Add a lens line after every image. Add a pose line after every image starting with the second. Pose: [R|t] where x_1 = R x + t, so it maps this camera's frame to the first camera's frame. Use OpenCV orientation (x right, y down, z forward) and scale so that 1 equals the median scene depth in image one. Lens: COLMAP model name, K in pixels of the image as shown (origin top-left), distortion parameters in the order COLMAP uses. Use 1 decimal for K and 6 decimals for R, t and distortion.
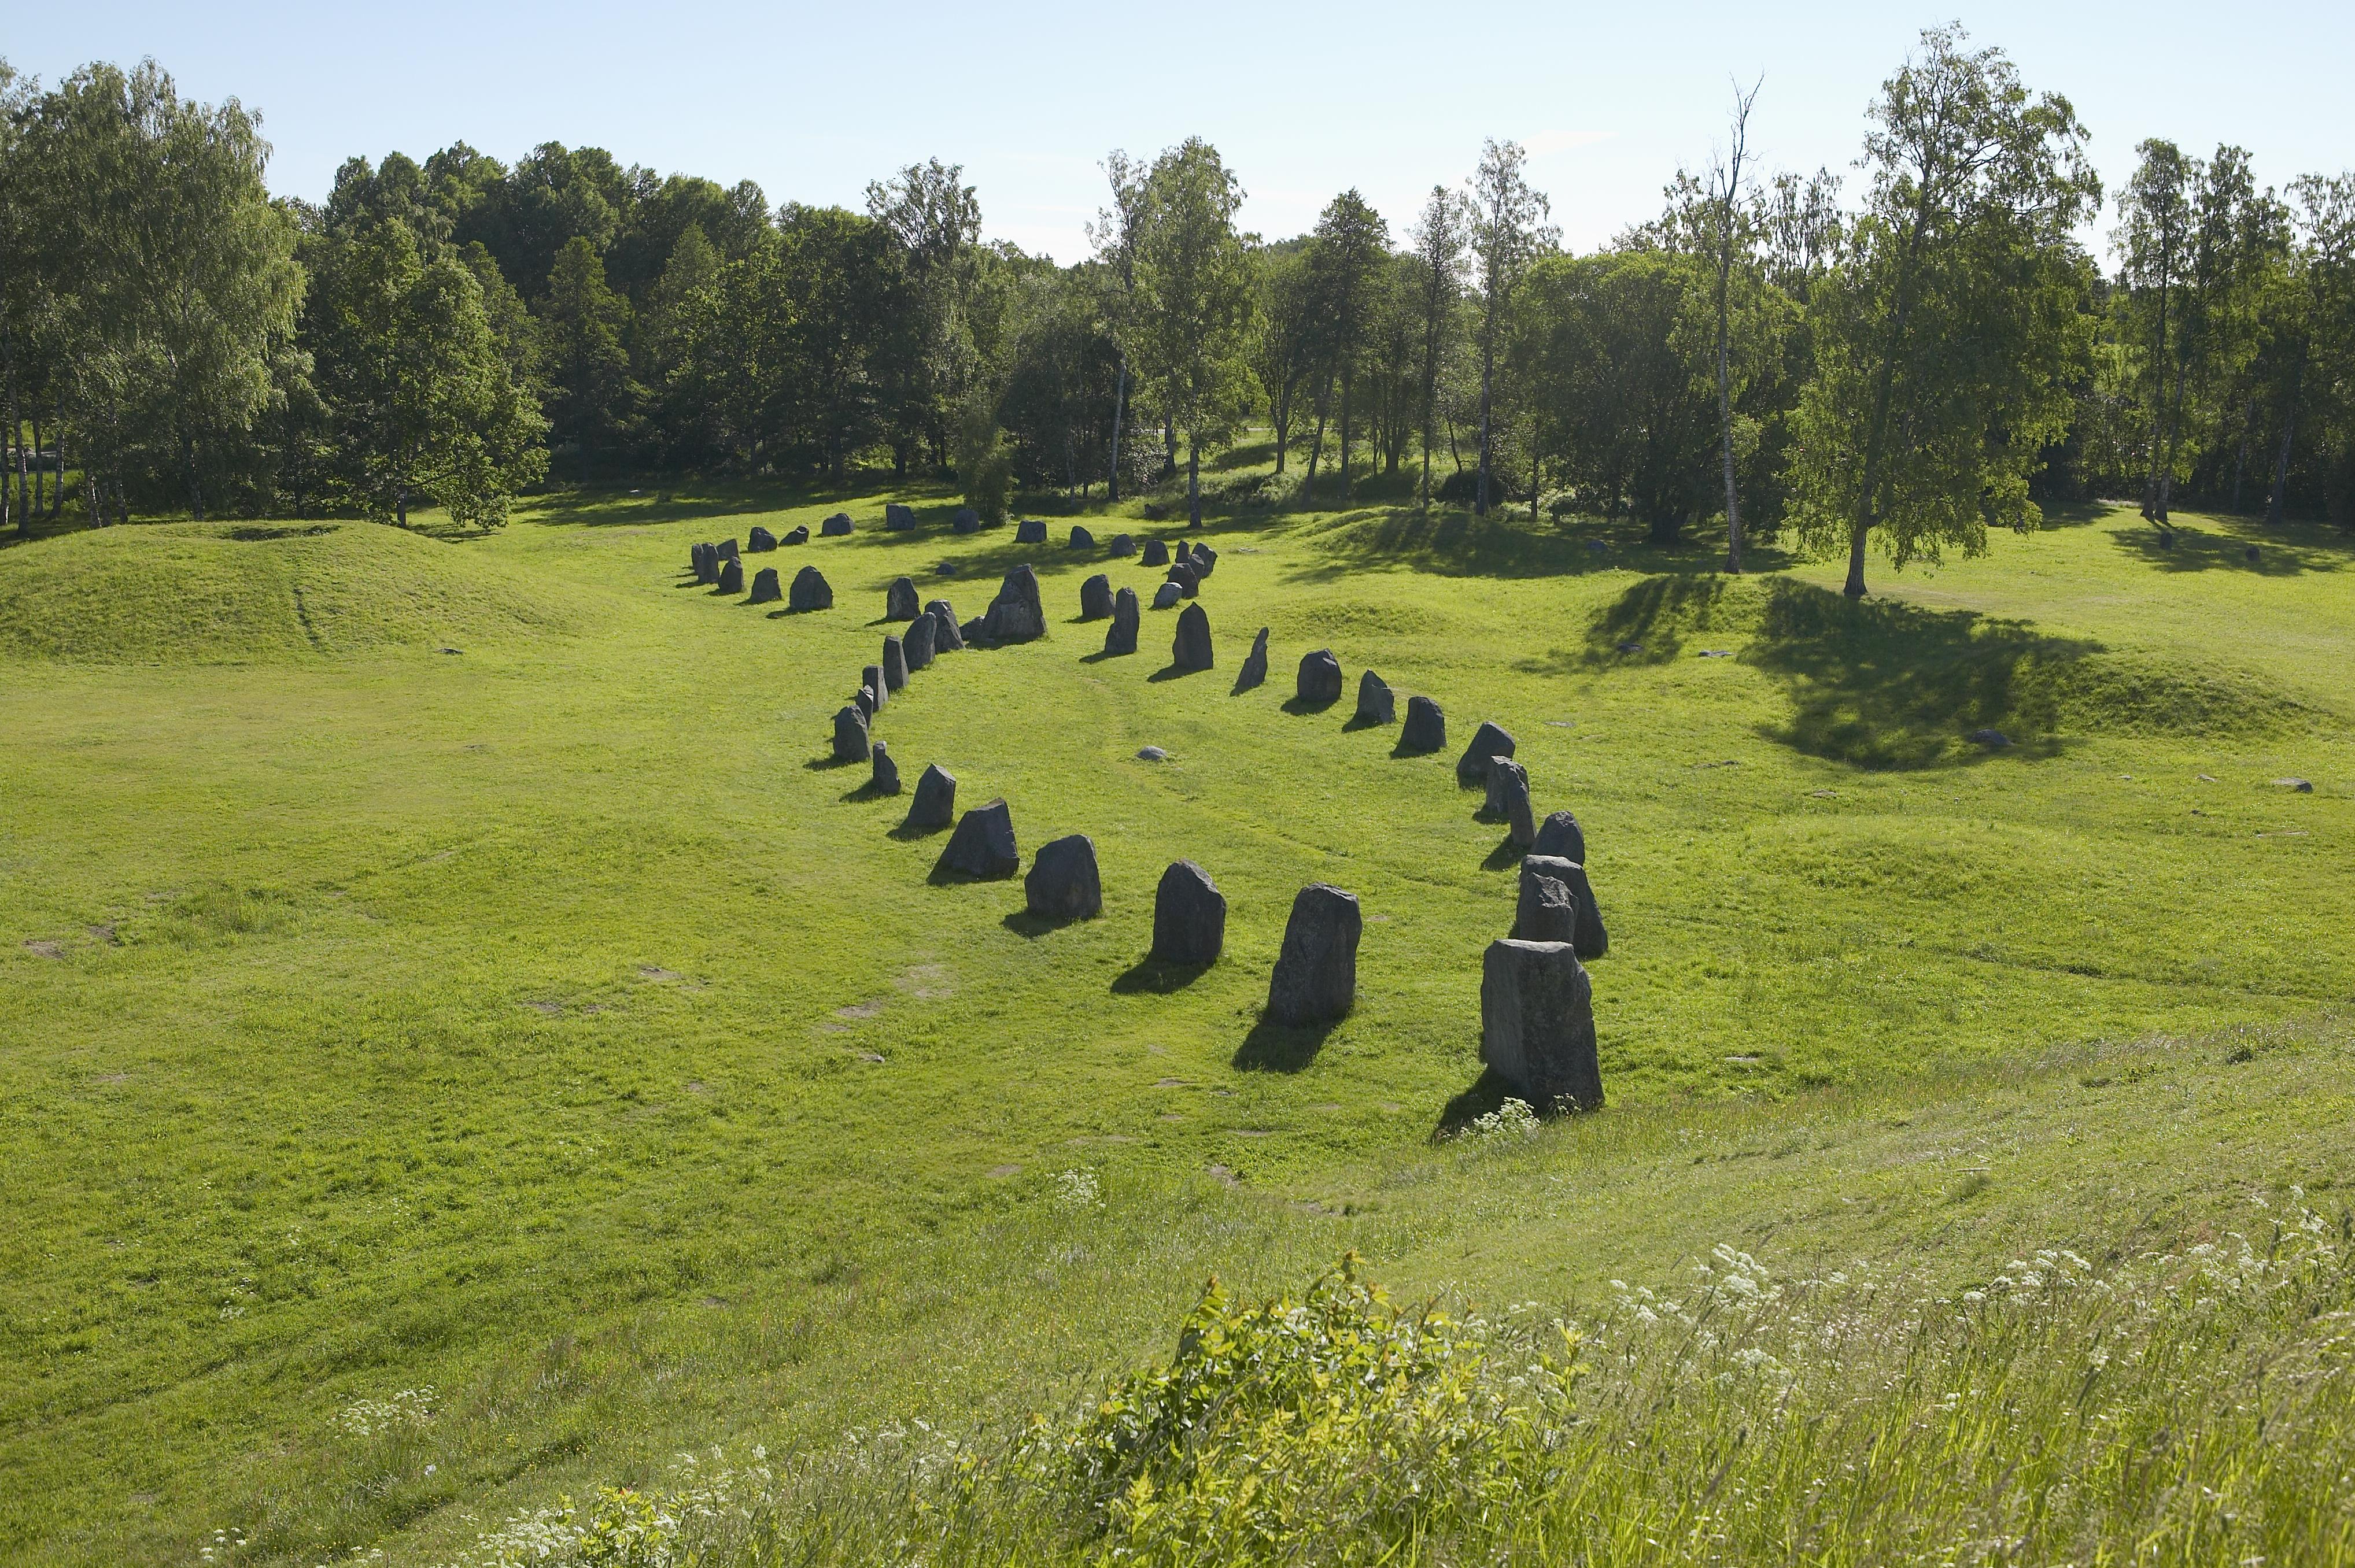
lens RADIAL K [[2196.8, 0, 1177.5], [0, 2196.8, 784.0], [0, 0, 1]] dist [-0.149588, 0.138545]
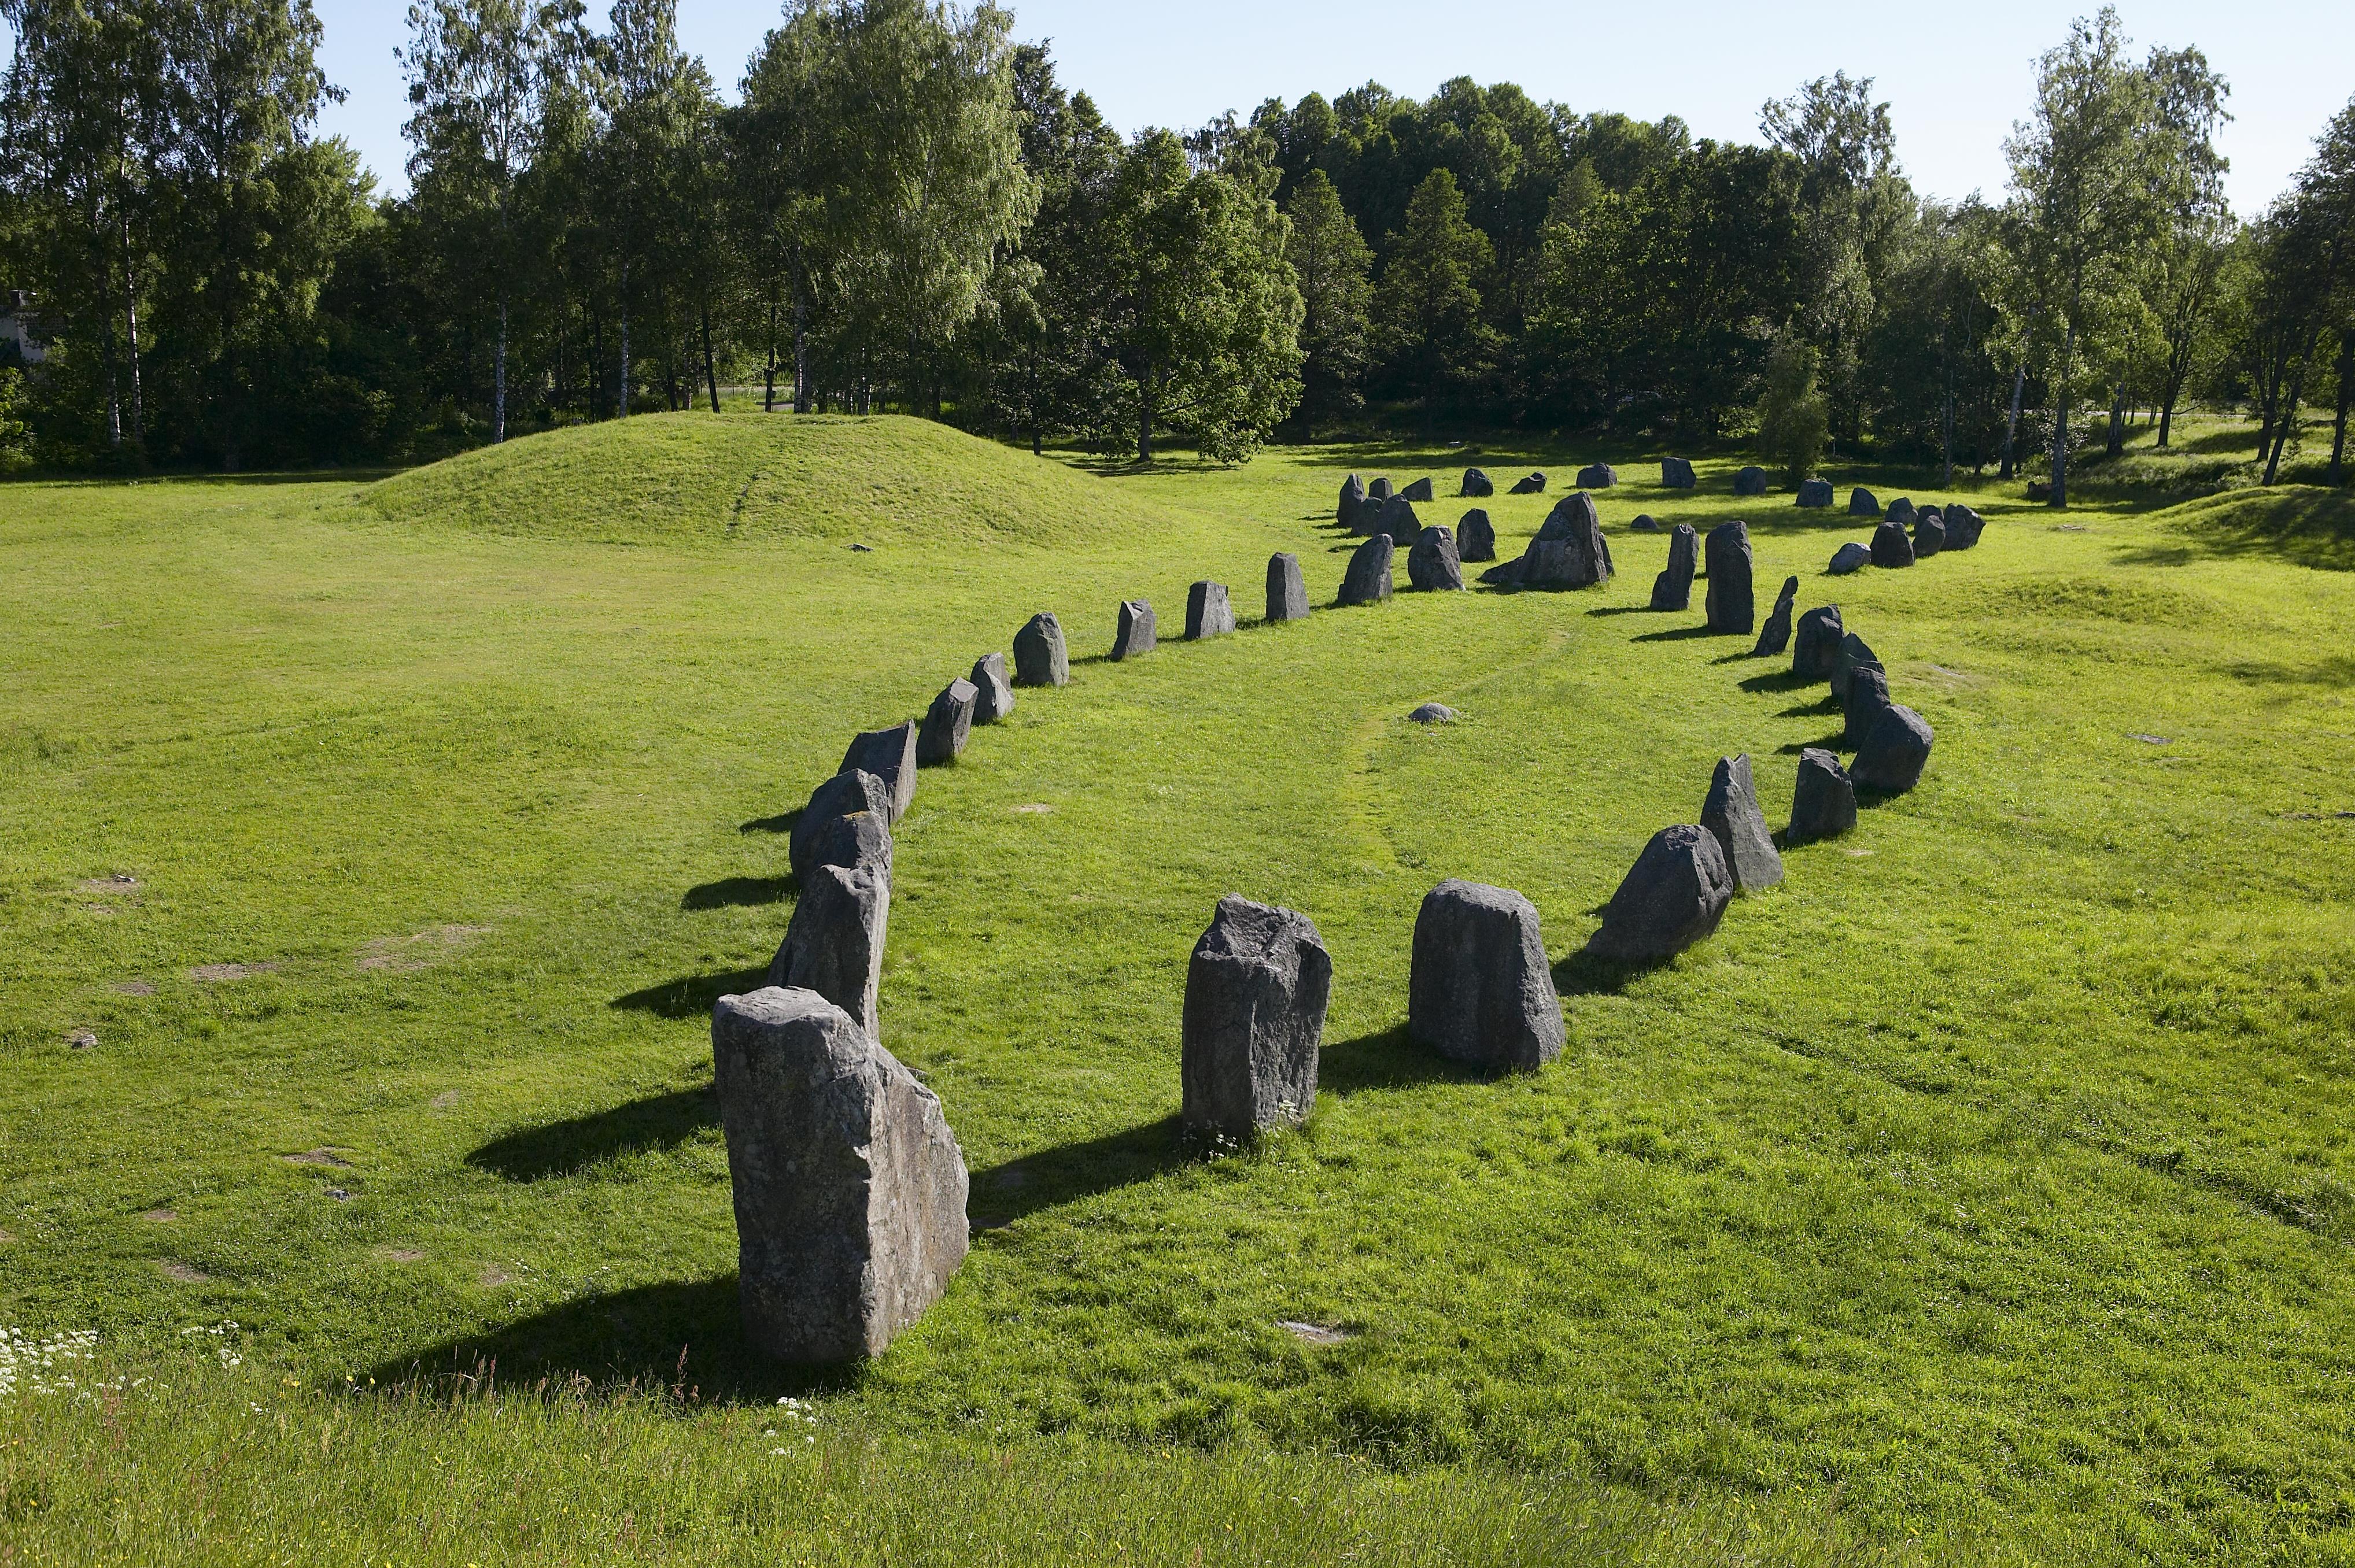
lens RADIAL K [[2196.8, 0, 1177.5], [0, 2196.8, 784.0], [0, 0, 1]] dist [-0.149588, 0.138545]
pose [[0.861554, 0.103164, -0.497073, 0.112086], [-0.107774, 0.993984, 0.019496, 0.001125], [0.496094, 0.036775, 0.867490, 0.153842]]
